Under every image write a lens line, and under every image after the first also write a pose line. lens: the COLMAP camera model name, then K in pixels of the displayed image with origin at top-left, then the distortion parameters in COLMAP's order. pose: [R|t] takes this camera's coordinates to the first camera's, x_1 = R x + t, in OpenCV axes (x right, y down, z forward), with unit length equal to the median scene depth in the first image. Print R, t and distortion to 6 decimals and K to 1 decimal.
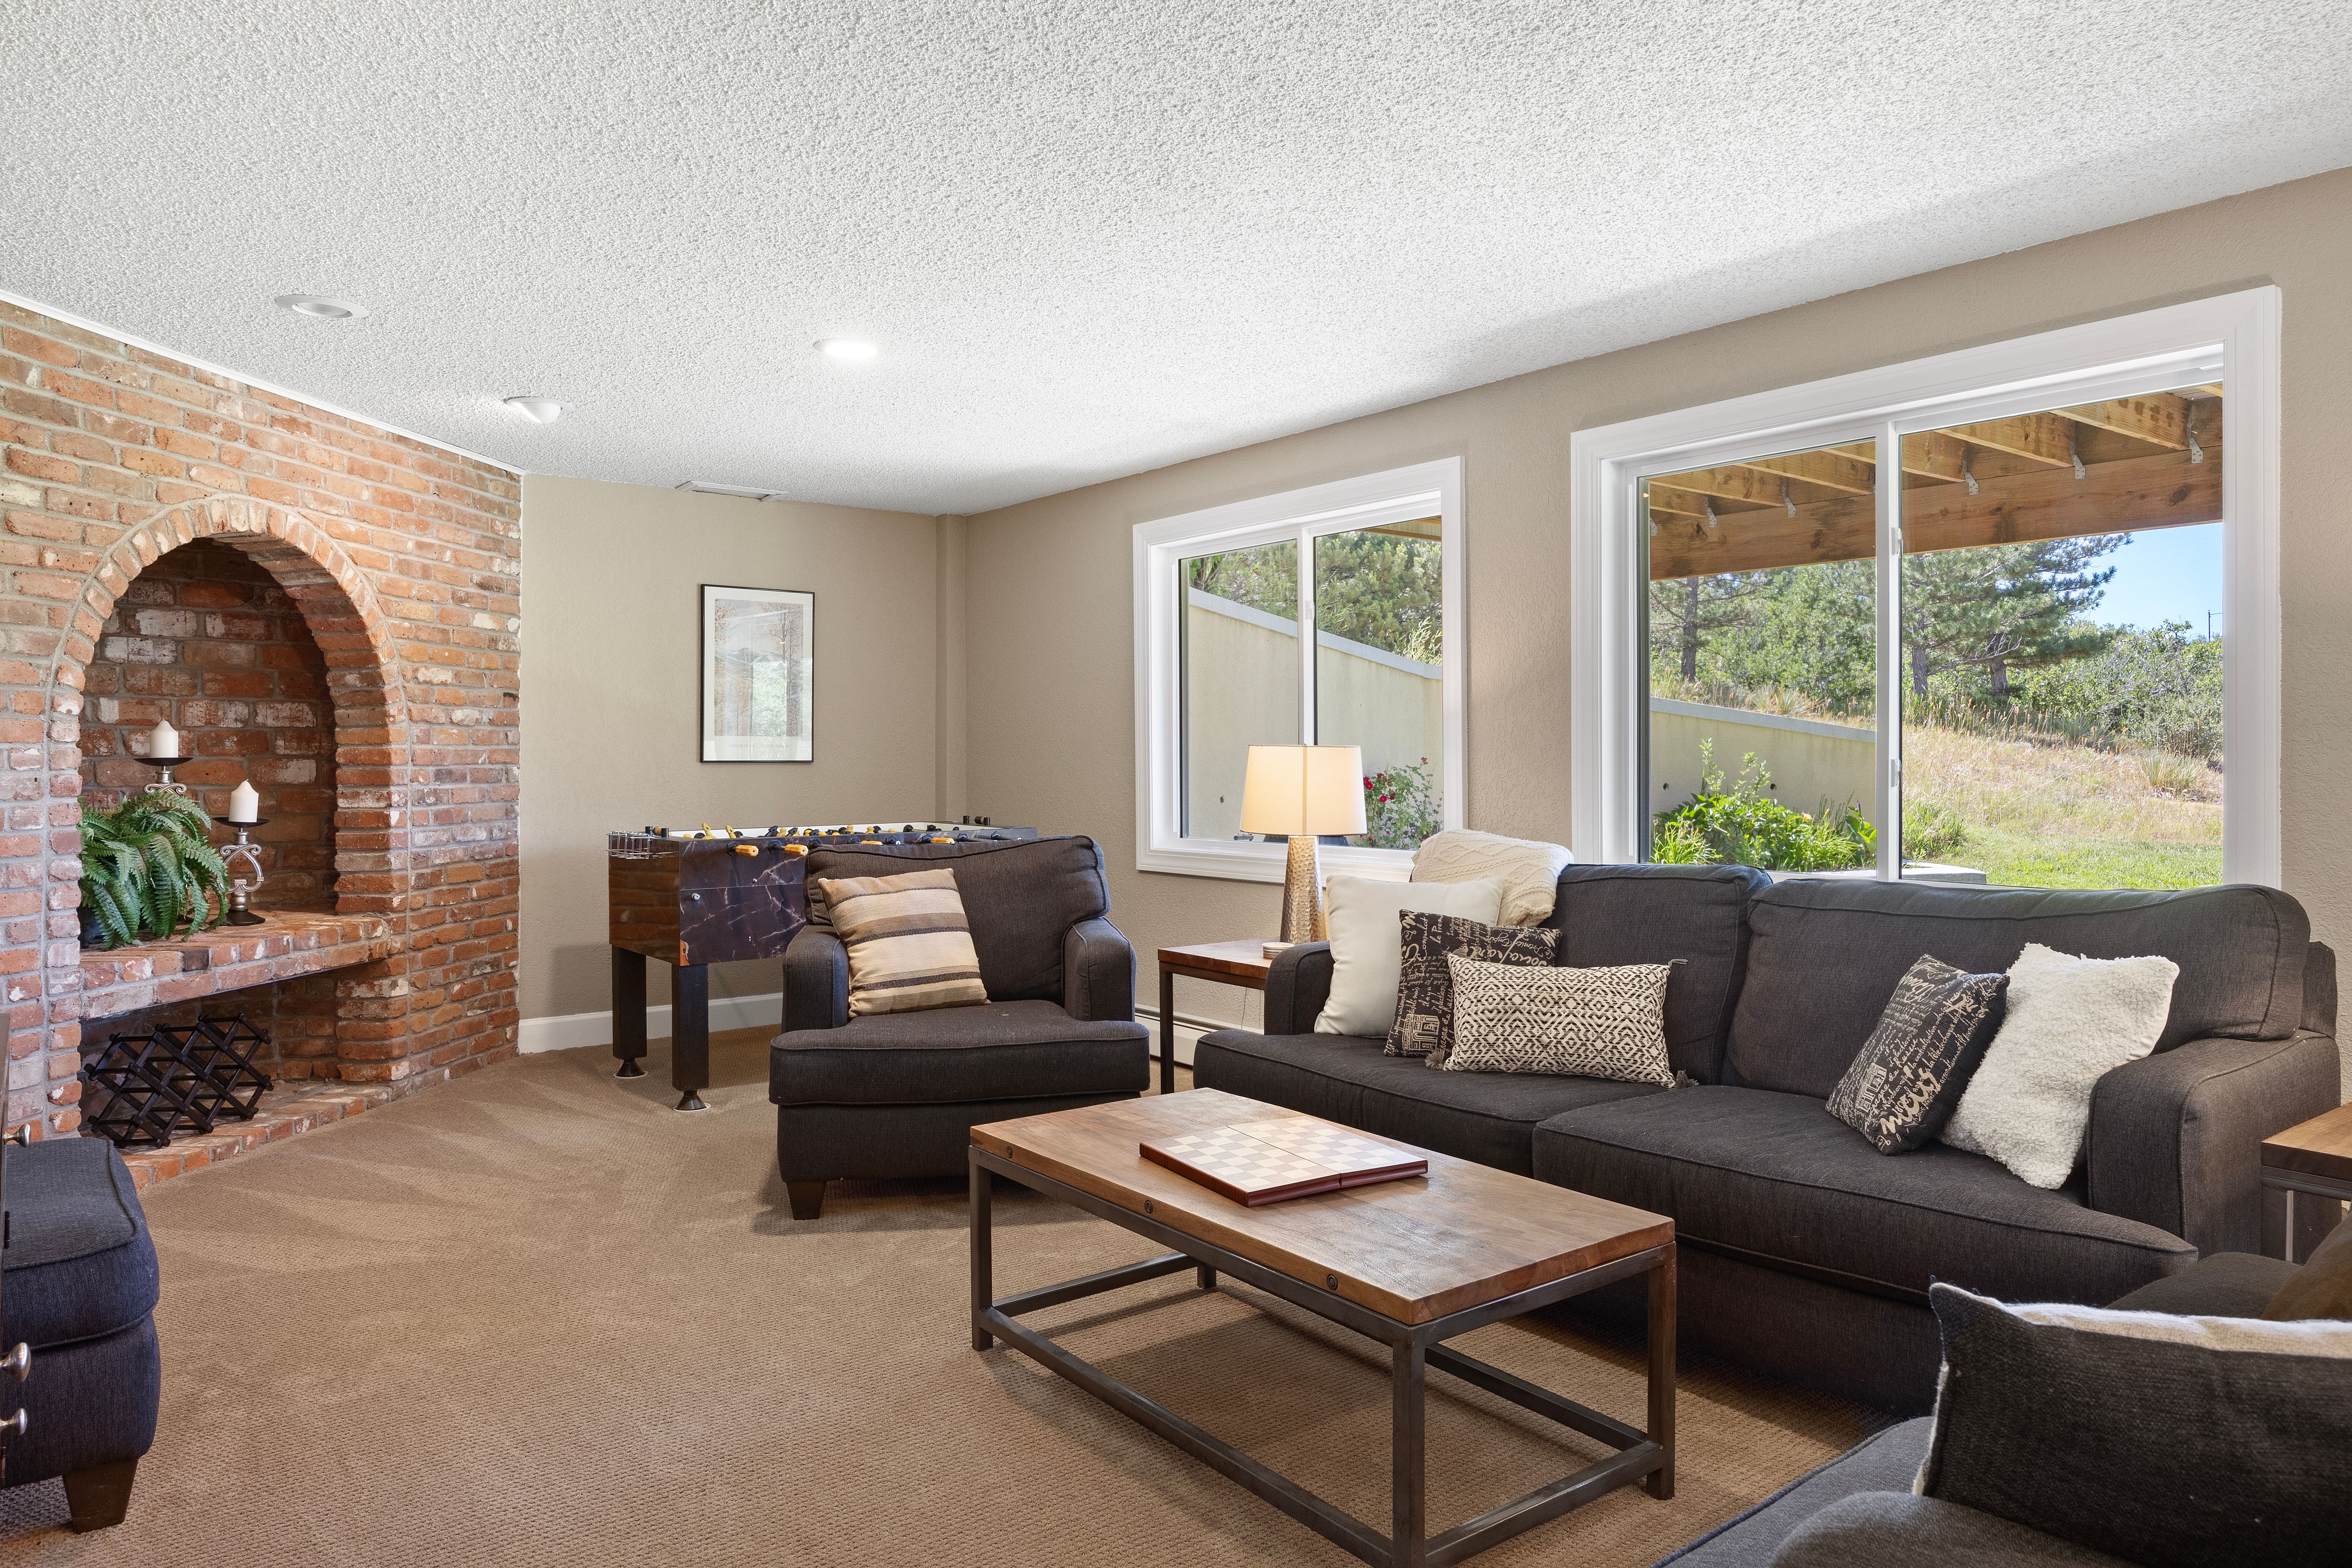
lens RADIAL K [[1474.6, 0, 1184.2], [0, 1474.6, 764.1], [0, 0, 1]] dist [-0.006697, -0.002788]
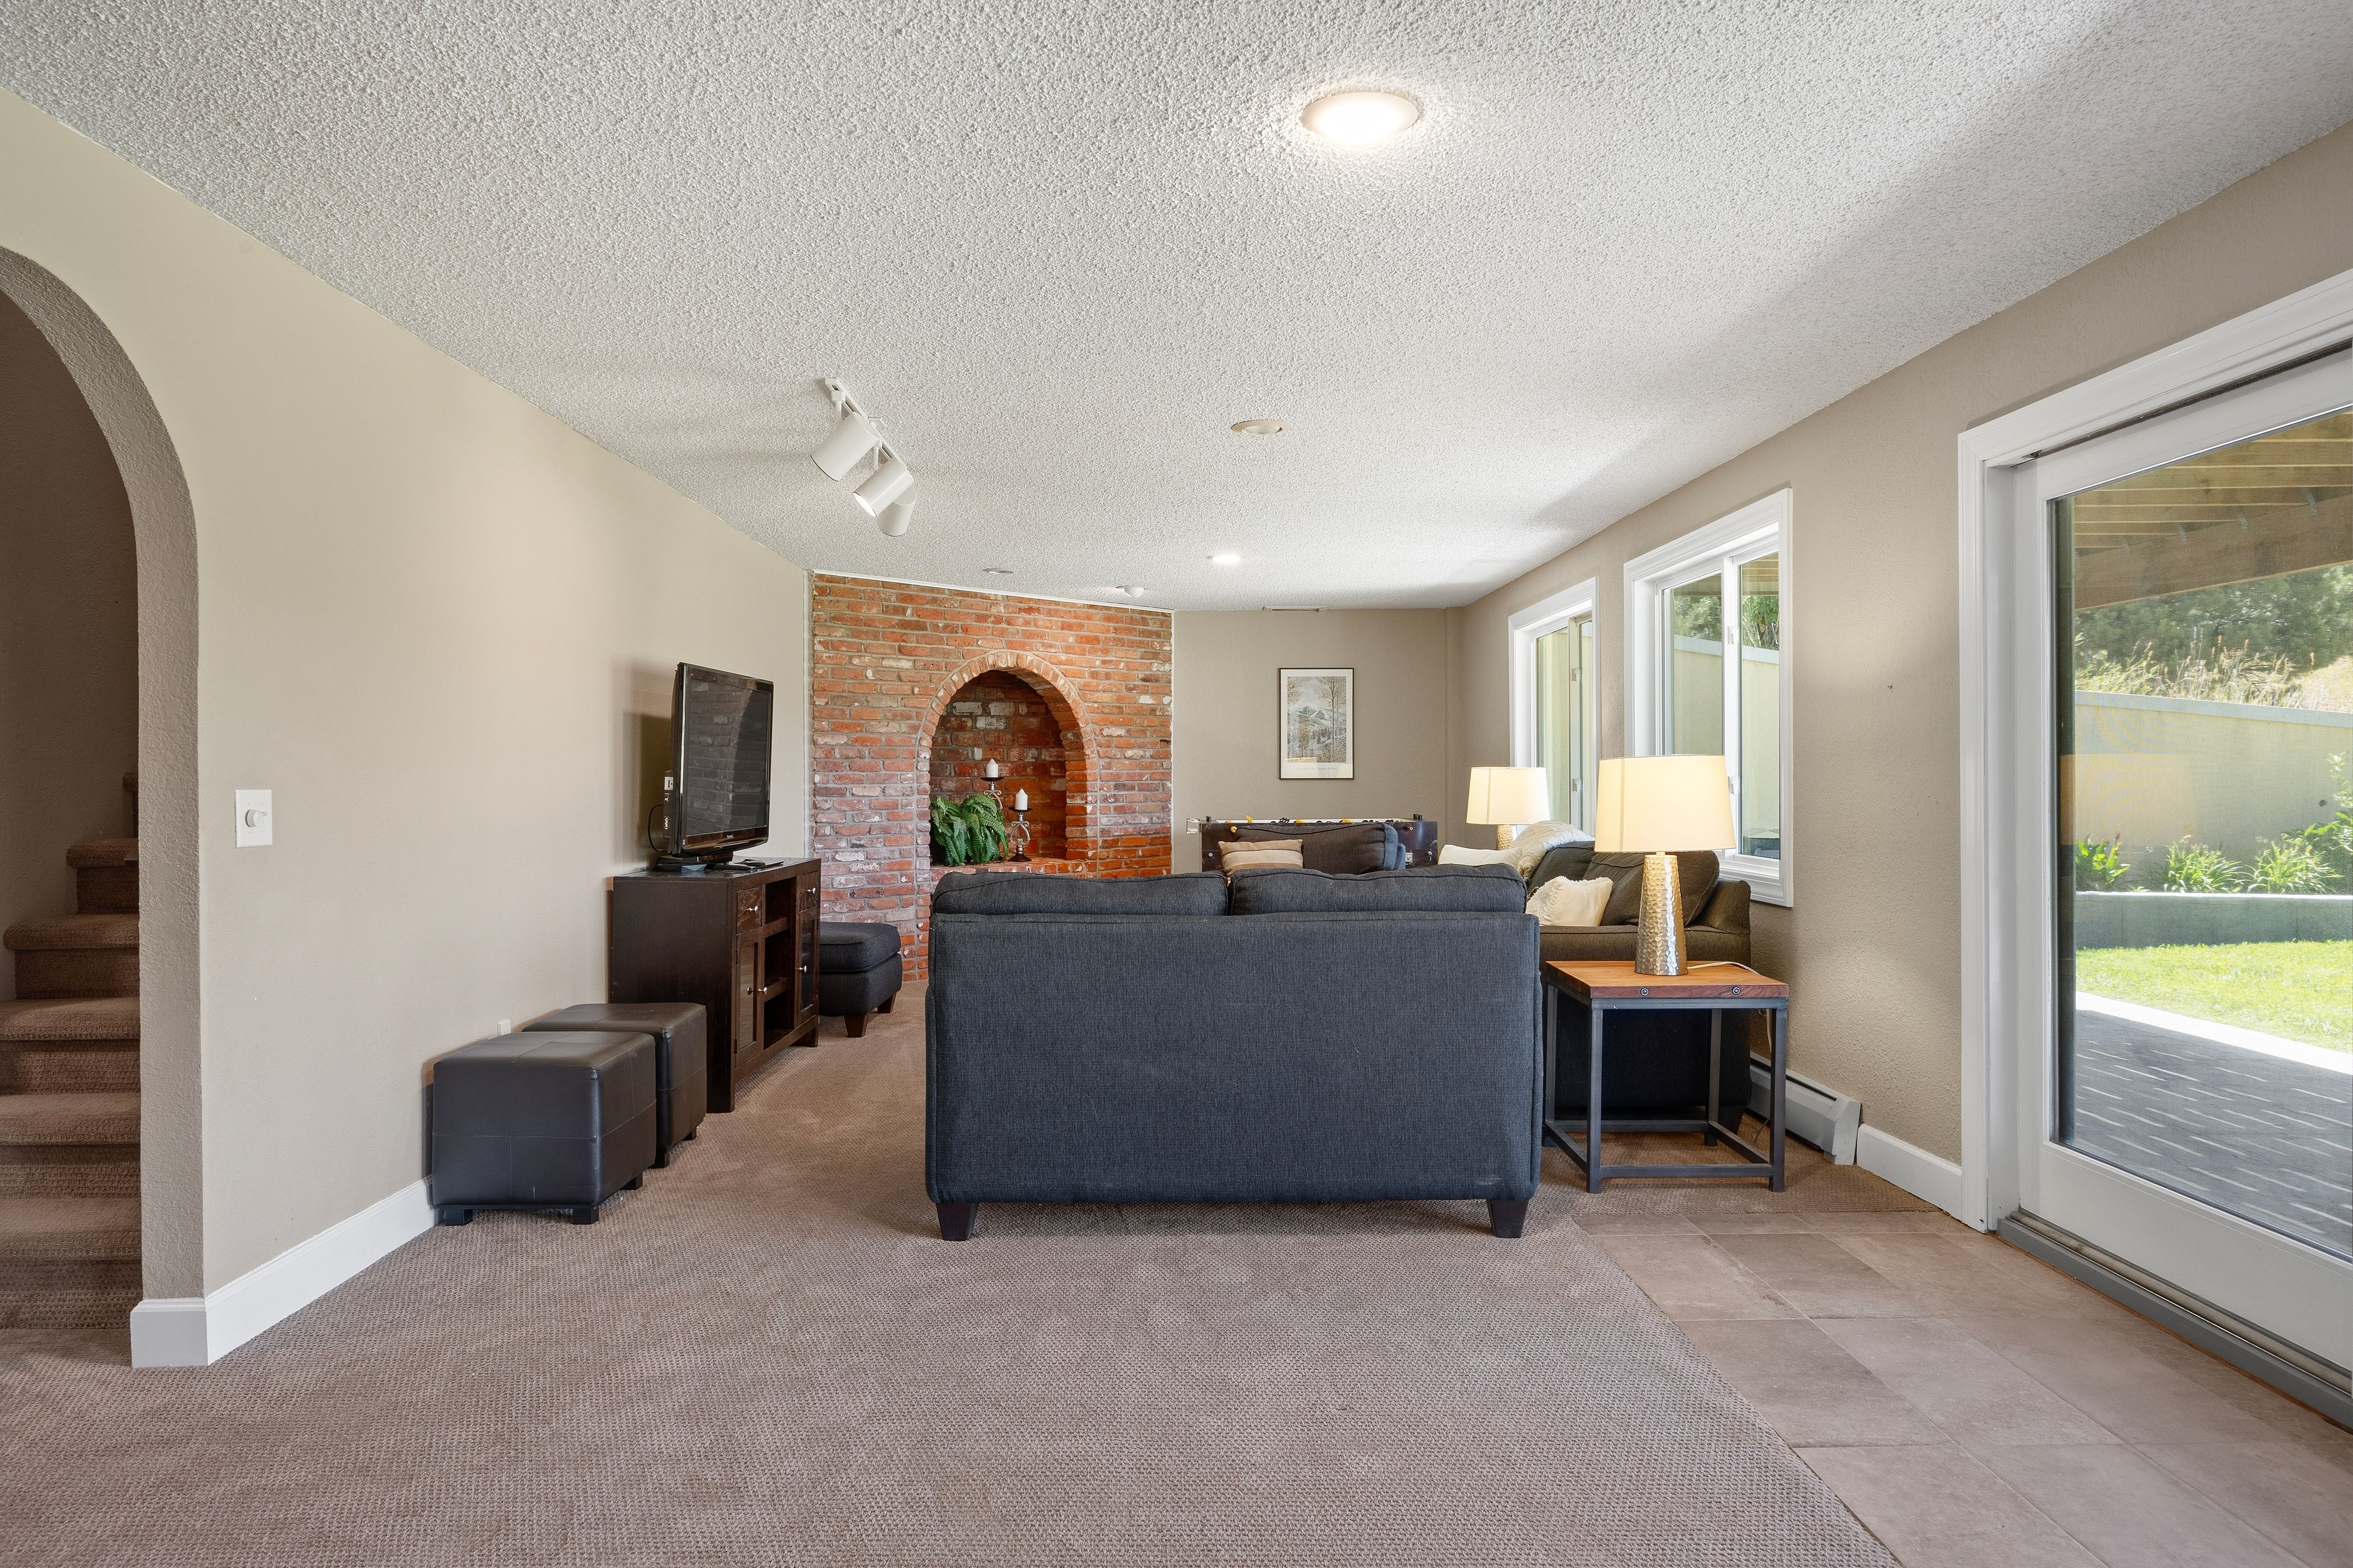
lens RADIAL K [[1475.1, 0, 1171.0], [0, 1475.1, 790.7], [0, 0, 1]] dist [-0.006697, -0.002788]
pose [[0.792831, 0.002800, -0.609435, 0.698187], [0.000714, 0.999984, 0.005524, 0.002812], [0.609441, -0.004815, 0.792817, -0.430180]]
